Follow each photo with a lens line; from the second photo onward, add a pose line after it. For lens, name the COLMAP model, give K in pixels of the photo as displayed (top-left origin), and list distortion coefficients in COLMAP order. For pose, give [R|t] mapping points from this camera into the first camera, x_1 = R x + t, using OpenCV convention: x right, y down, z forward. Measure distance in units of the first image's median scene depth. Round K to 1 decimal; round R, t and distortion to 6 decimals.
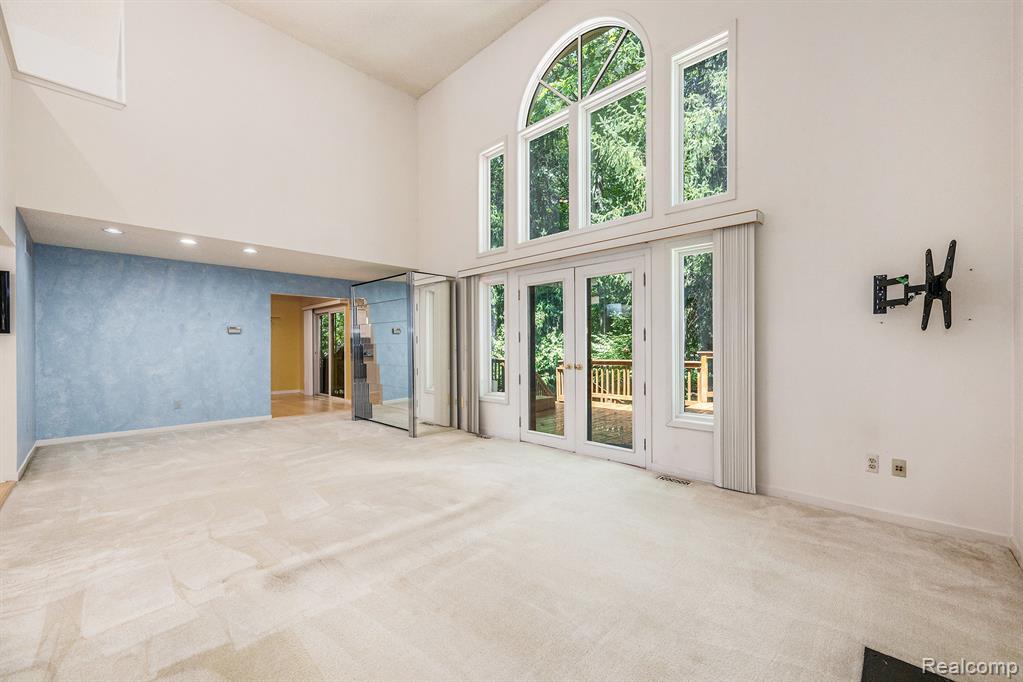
lens RADIAL K [[407.7, 0, 513.9], [0, 407.7, 348.0], [0, 0, 1]] dist [-0.000969, -0.000188]
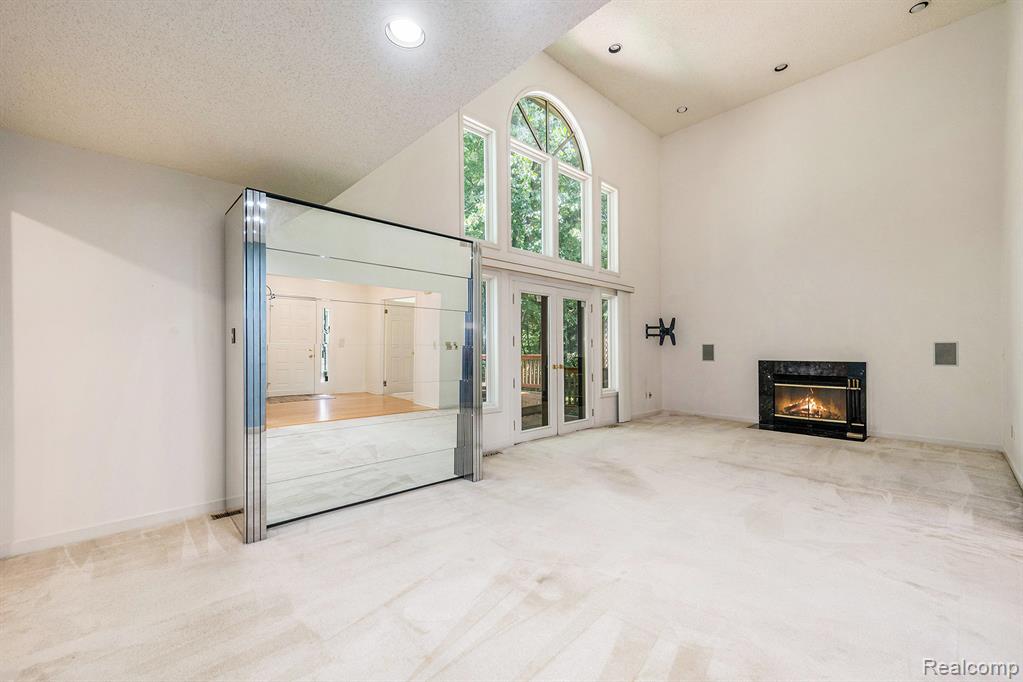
lens RADIAL K [[407.7, 0, 513.5], [0, 407.7, 343.1], [0, 0, 1]] dist [-0.000969, -0.000188]
pose [[0.047938, 0.019110, 0.998668, -1.428497], [0.000661, 0.999816, -0.019163, -0.003783], [-0.998850, 0.001578, 0.047916, 1.381607]]
